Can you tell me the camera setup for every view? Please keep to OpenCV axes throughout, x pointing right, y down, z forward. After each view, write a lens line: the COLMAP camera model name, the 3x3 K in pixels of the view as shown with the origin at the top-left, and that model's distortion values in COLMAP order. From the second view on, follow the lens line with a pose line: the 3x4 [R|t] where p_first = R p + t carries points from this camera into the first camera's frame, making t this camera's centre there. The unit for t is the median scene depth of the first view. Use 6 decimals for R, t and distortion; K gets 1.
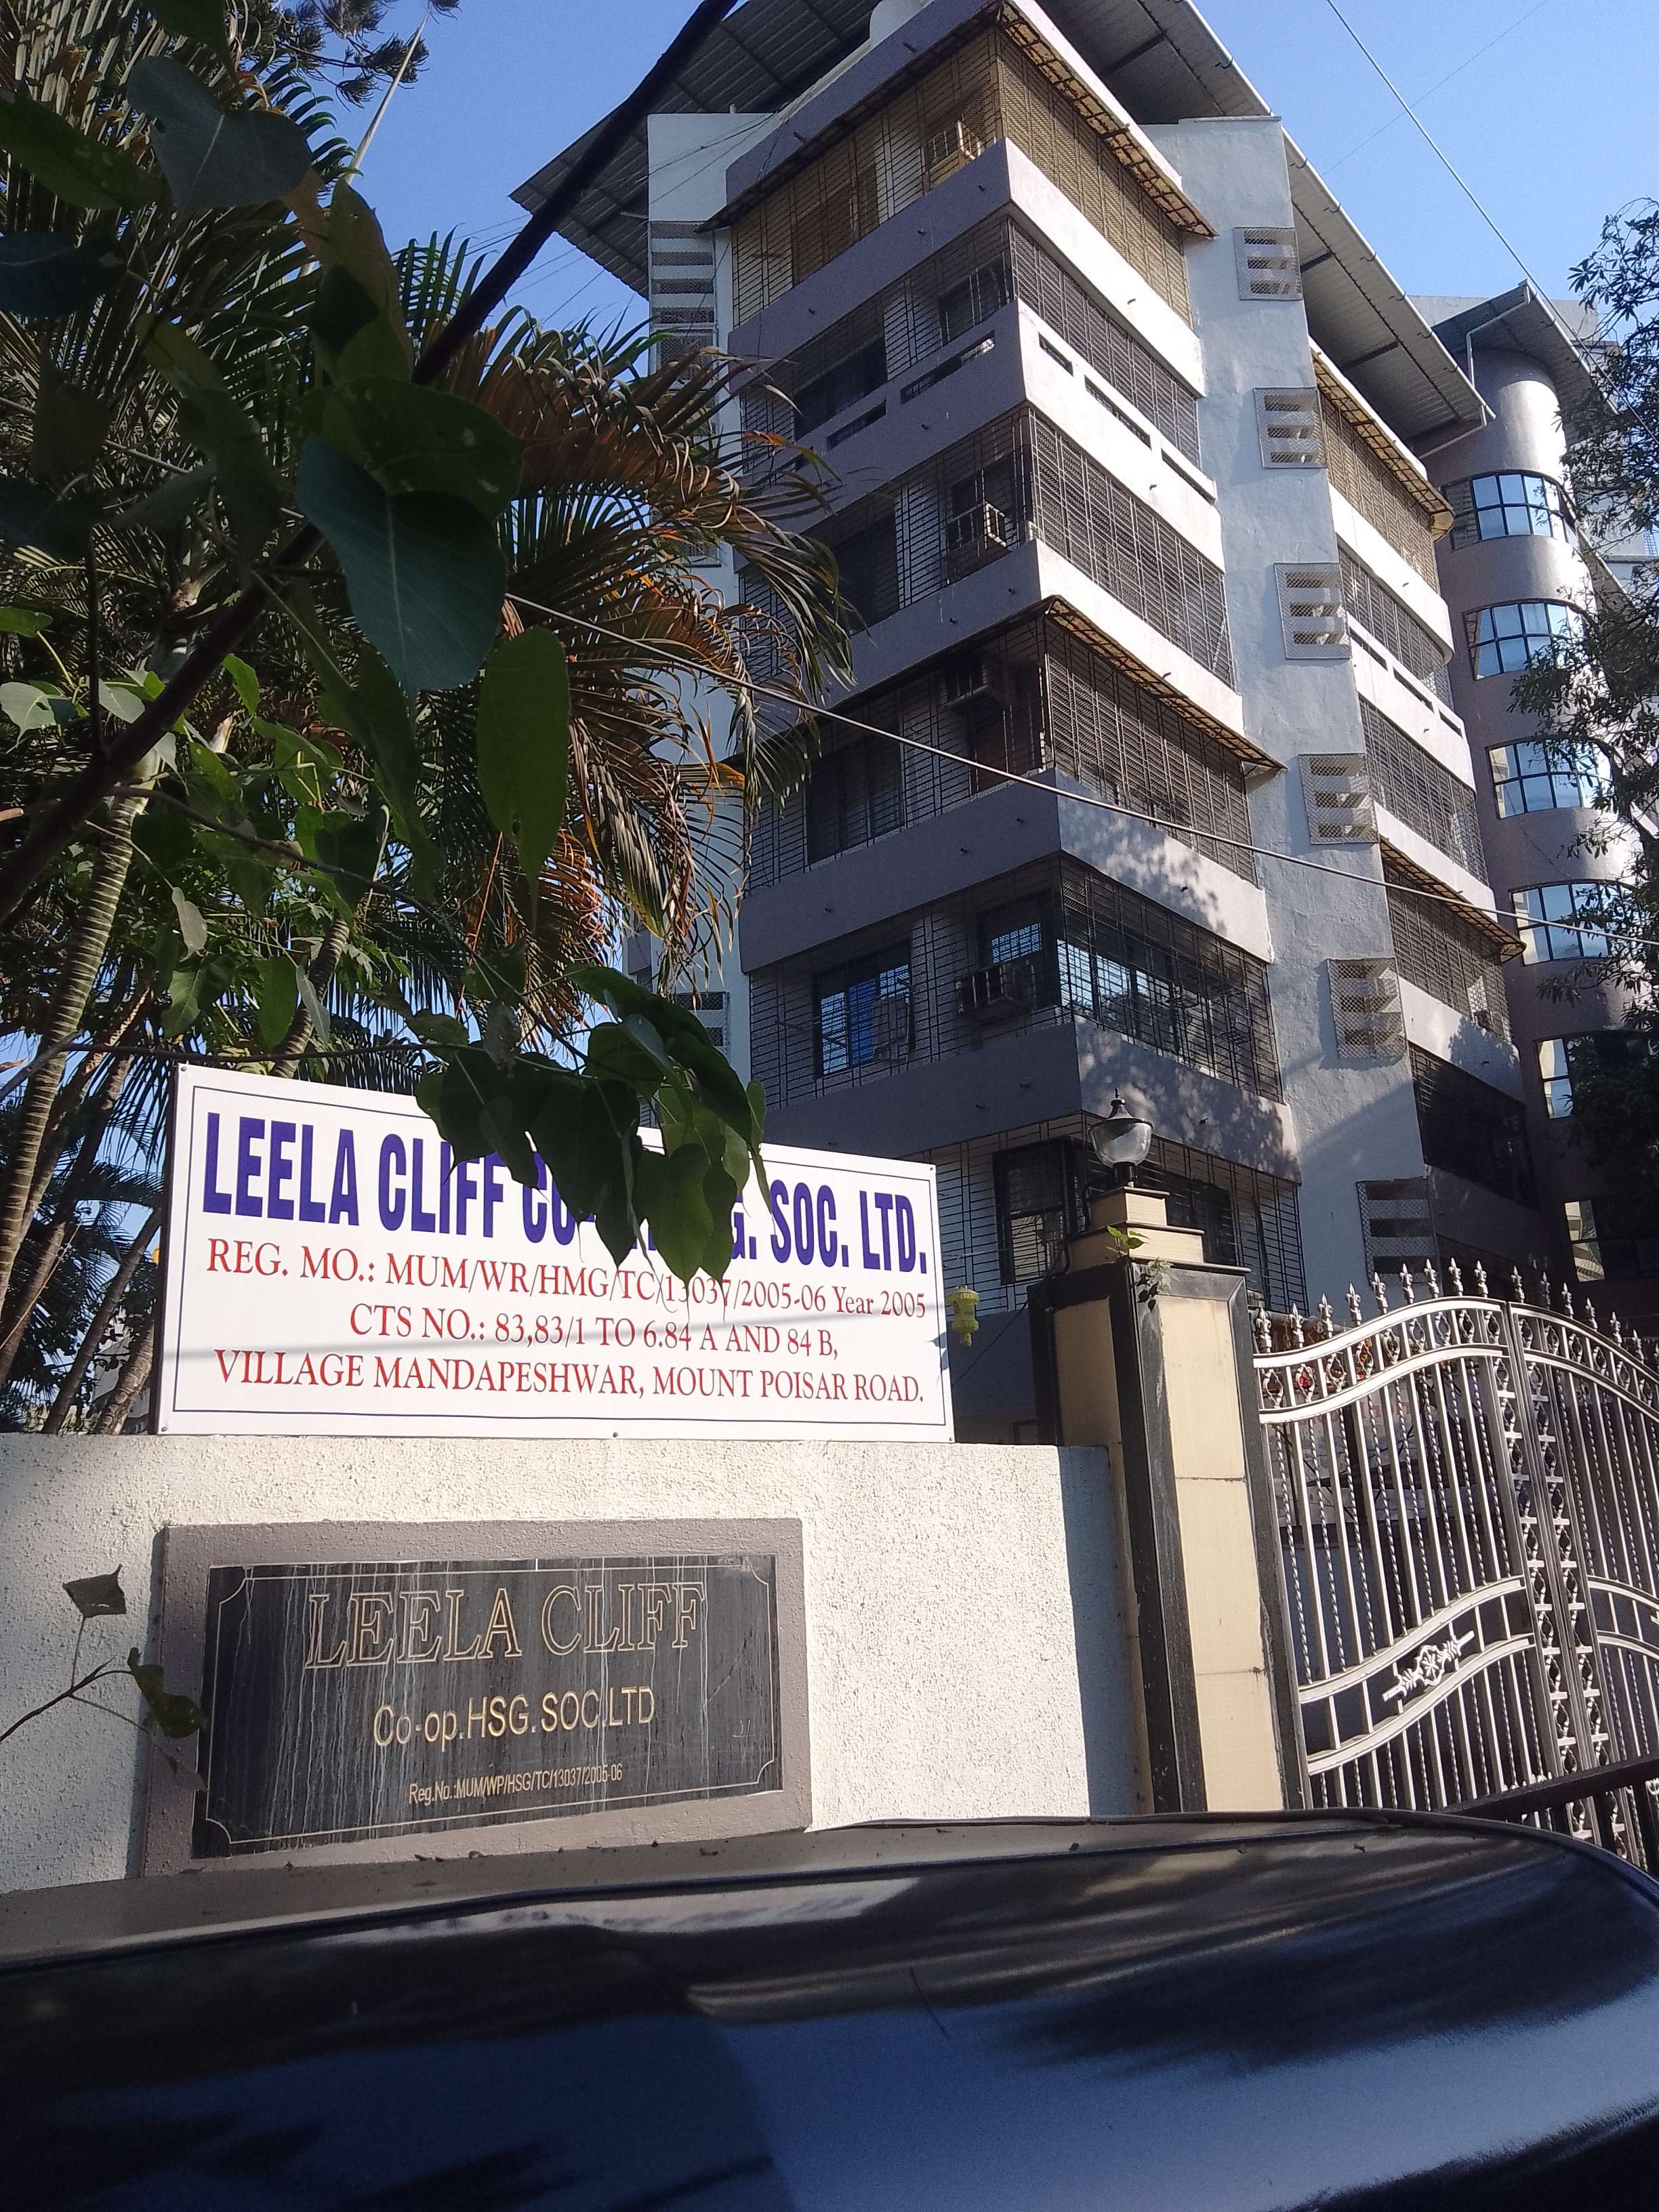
lens RADIAL K [[1779.7, 0, 816.4], [0, 1779.7, 1091.3], [0, 0, 1]] dist [-0.007998, -0.002287]
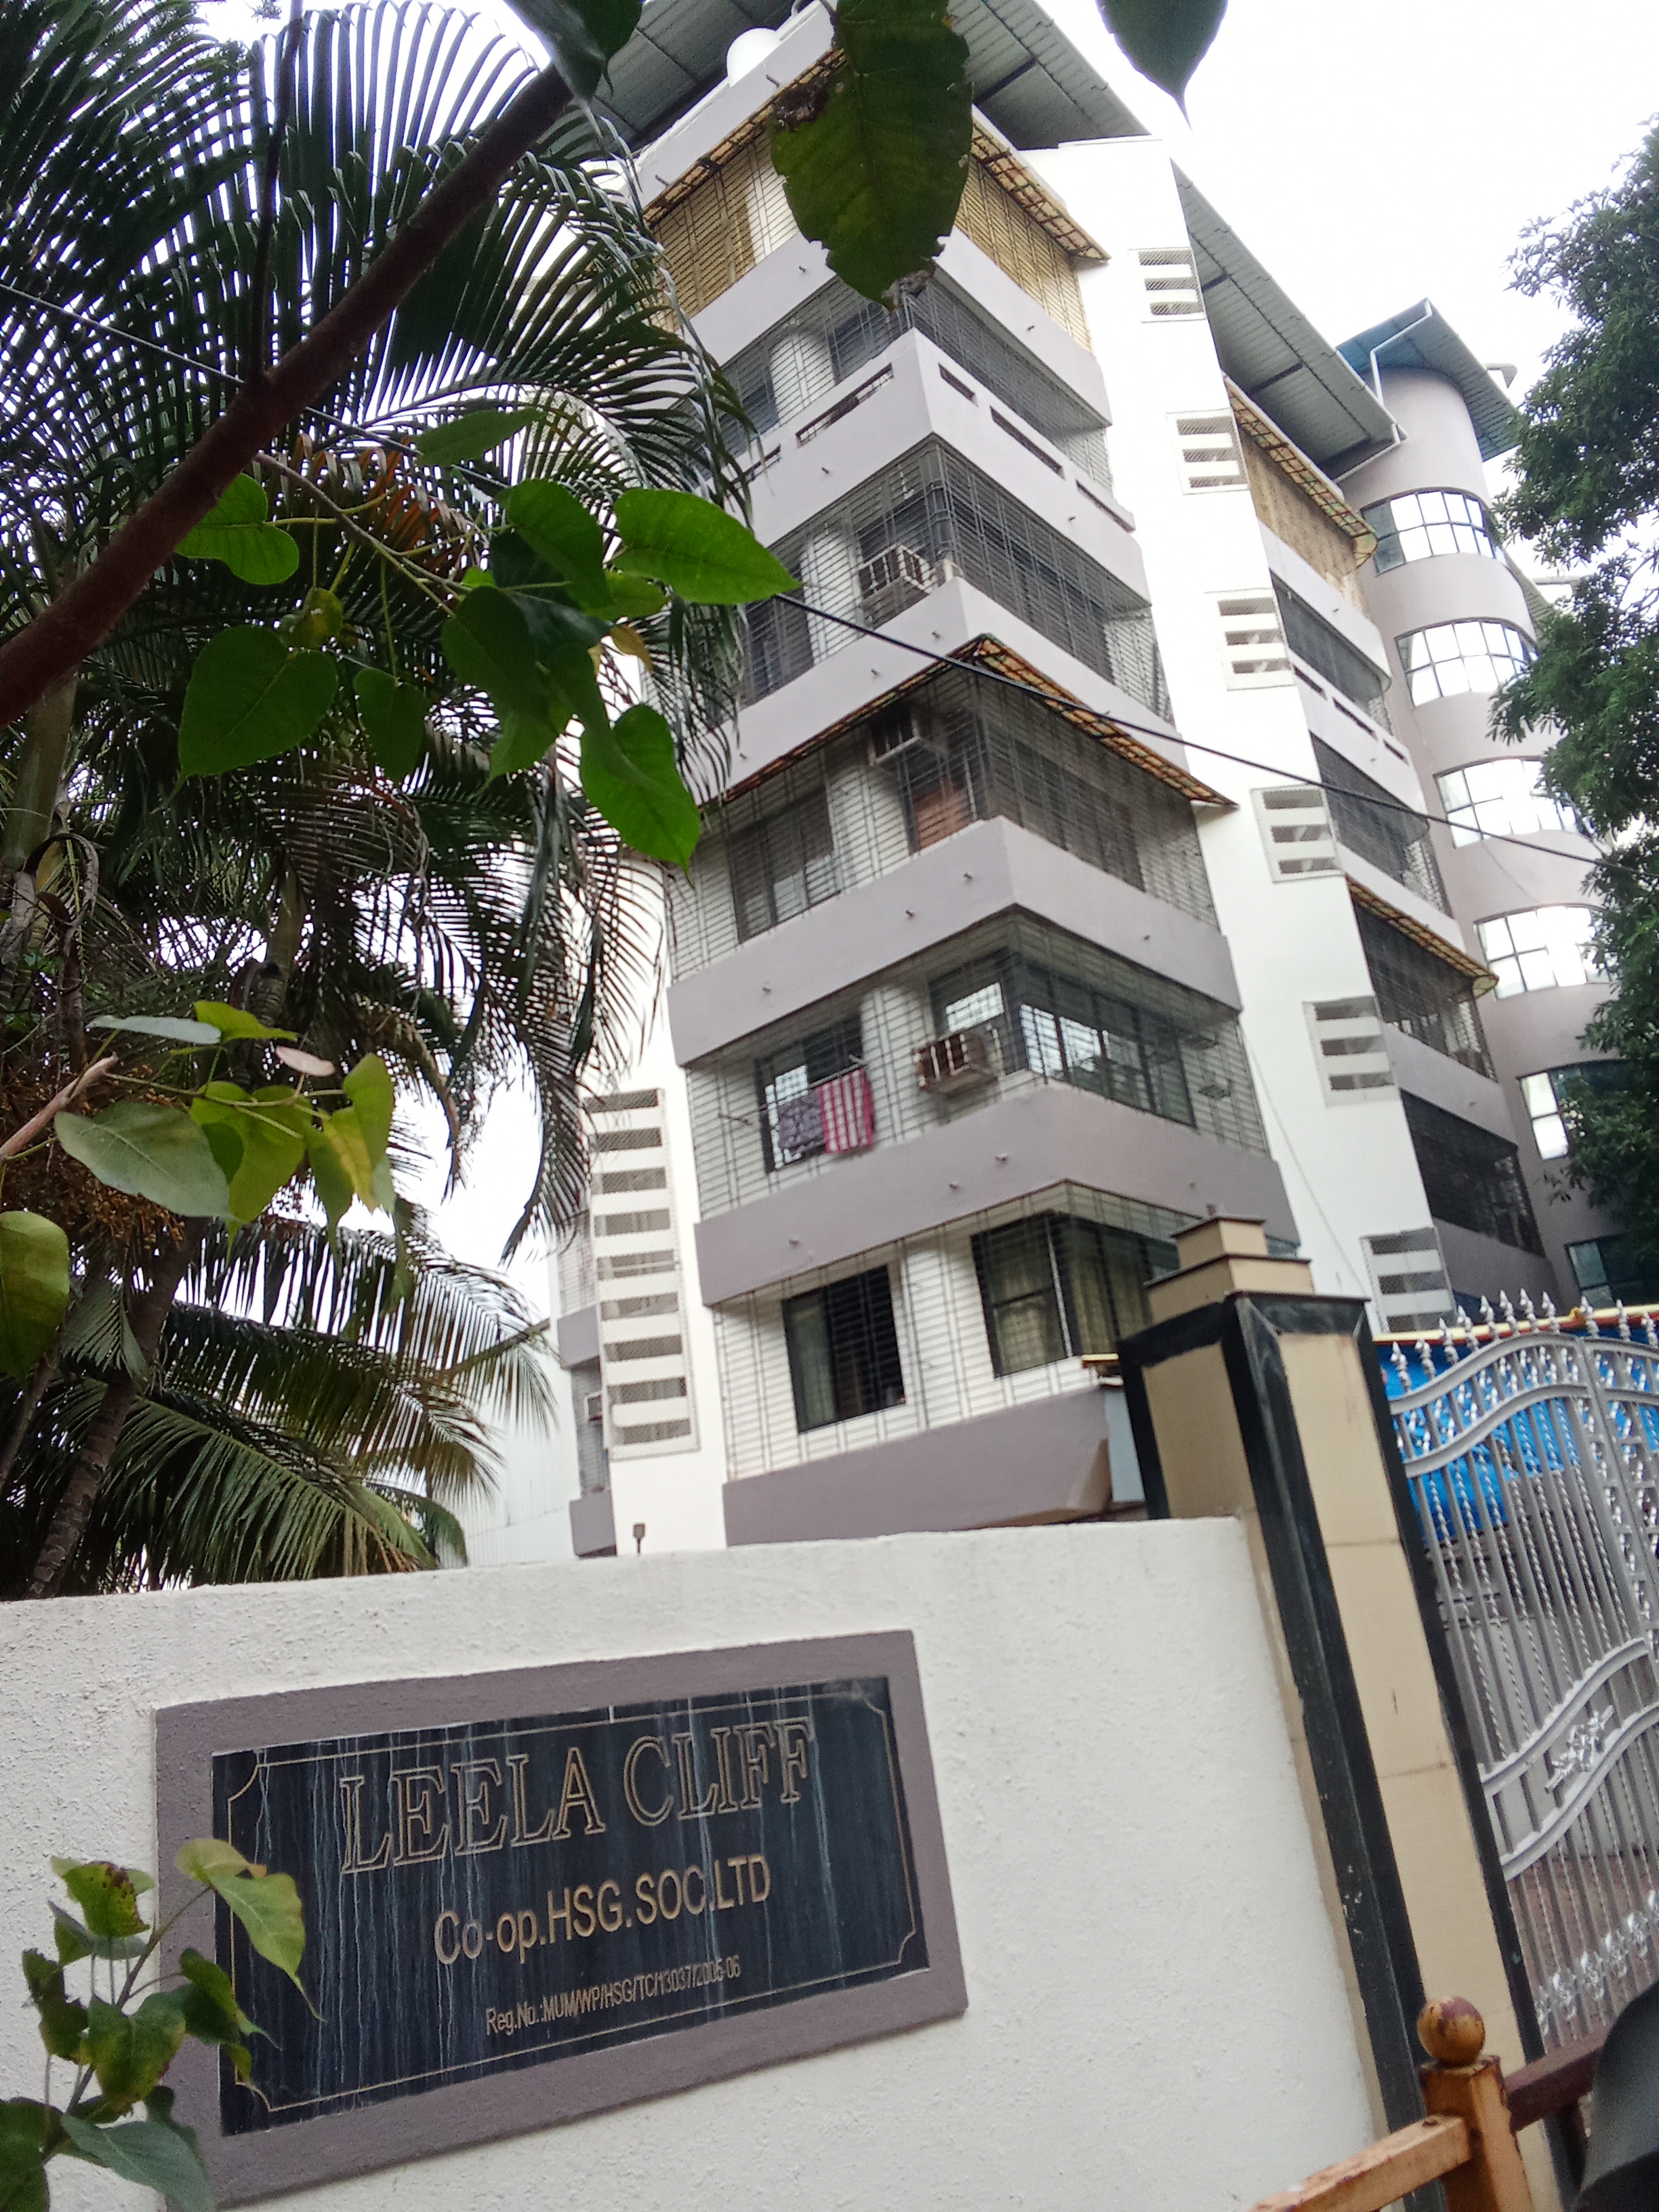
lens RADIAL K [[1864.9, 0, 829.5], [0, 1864.9, 1106.0], [0, 0, 1]] dist [0.075961, -0.163635]
pose [[0.994722, -0.077279, 0.067501, -0.068950], [0.081133, 0.995109, -0.056346, 0.034100], [-0.062816, 0.061525, 0.996127, 0.090856]]
